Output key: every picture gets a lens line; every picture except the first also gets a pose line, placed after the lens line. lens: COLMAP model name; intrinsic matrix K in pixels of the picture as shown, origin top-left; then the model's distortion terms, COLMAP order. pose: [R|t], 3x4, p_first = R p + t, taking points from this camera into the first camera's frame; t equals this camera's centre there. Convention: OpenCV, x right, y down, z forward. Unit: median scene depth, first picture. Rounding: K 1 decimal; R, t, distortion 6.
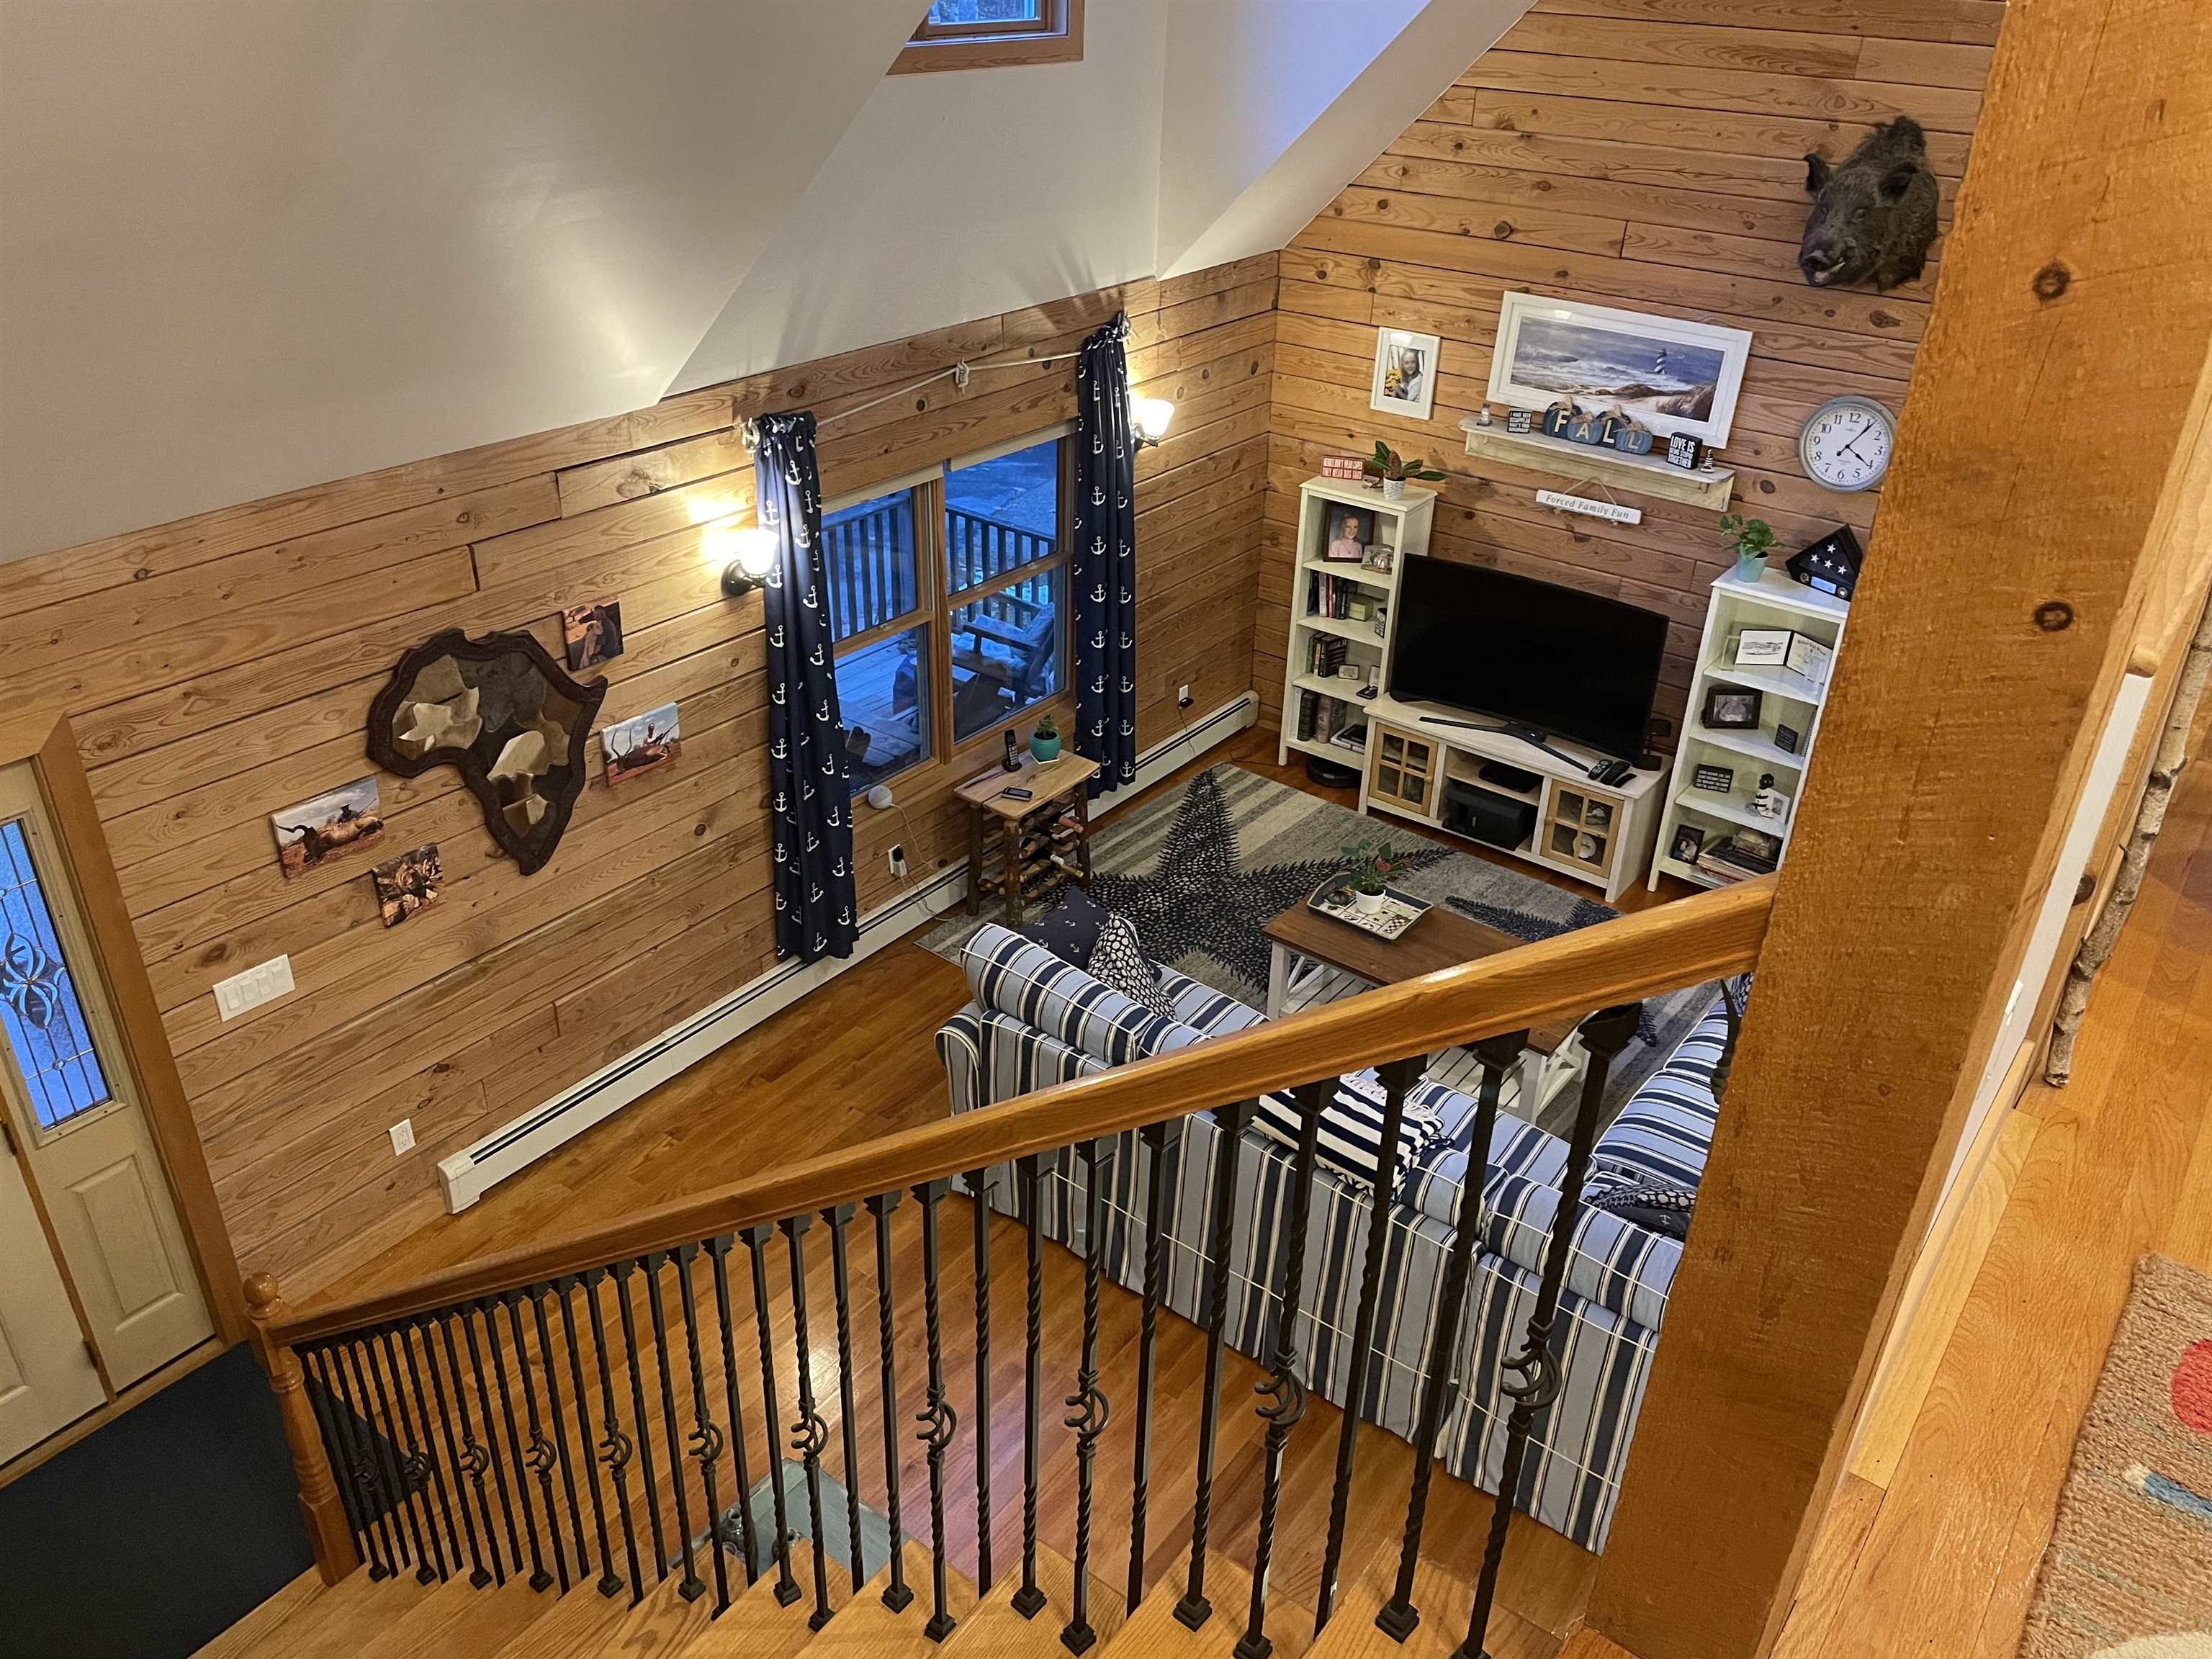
lens RADIAL K [[1666.9, 0, 1109.2], [0, 1666.9, 822.5], [0, 0, 1]] dist [0.094111, -0.119472]
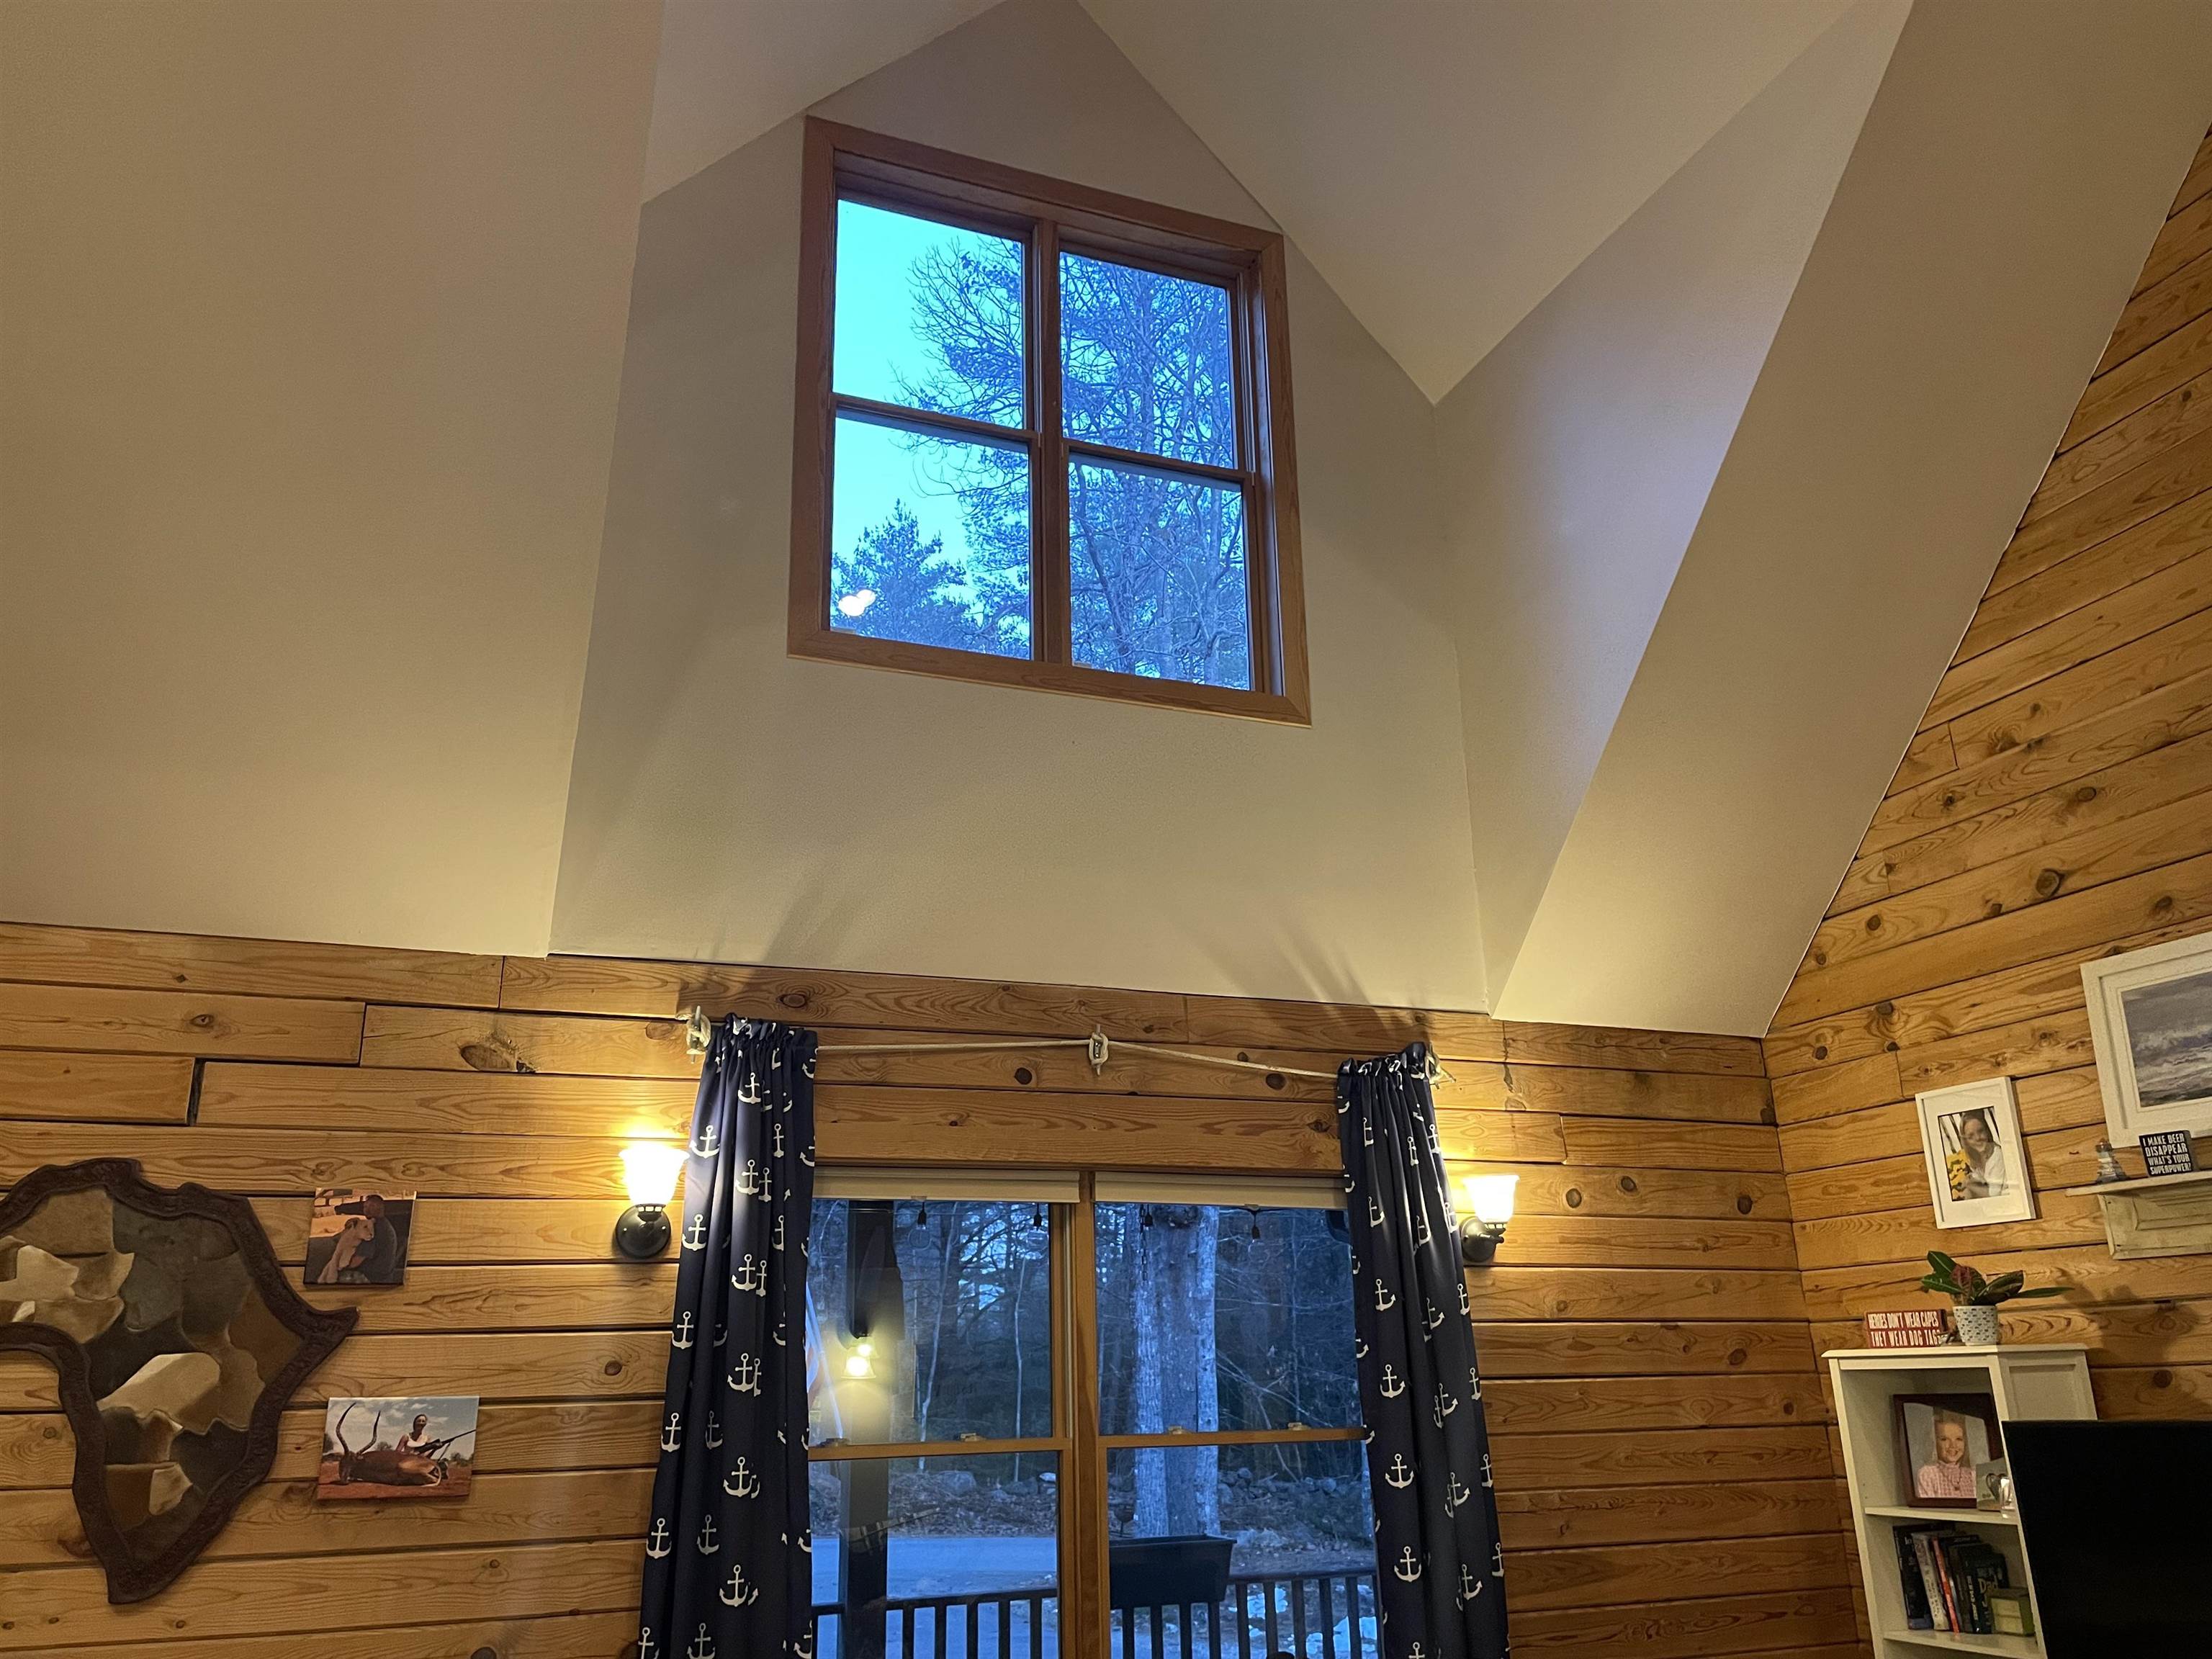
lens RADIAL K [[1666.9, 0, 1103.0], [0, 1666.9, 835.6], [0, 0, 1]] dist [0.094111, -0.119472]
pose [[0.850235, -0.206764, -0.484095, 0.264932], [-0.216153, 0.701391, -0.679212, 0.145535], [0.479977, 0.682128, 0.551655, 0.523042]]
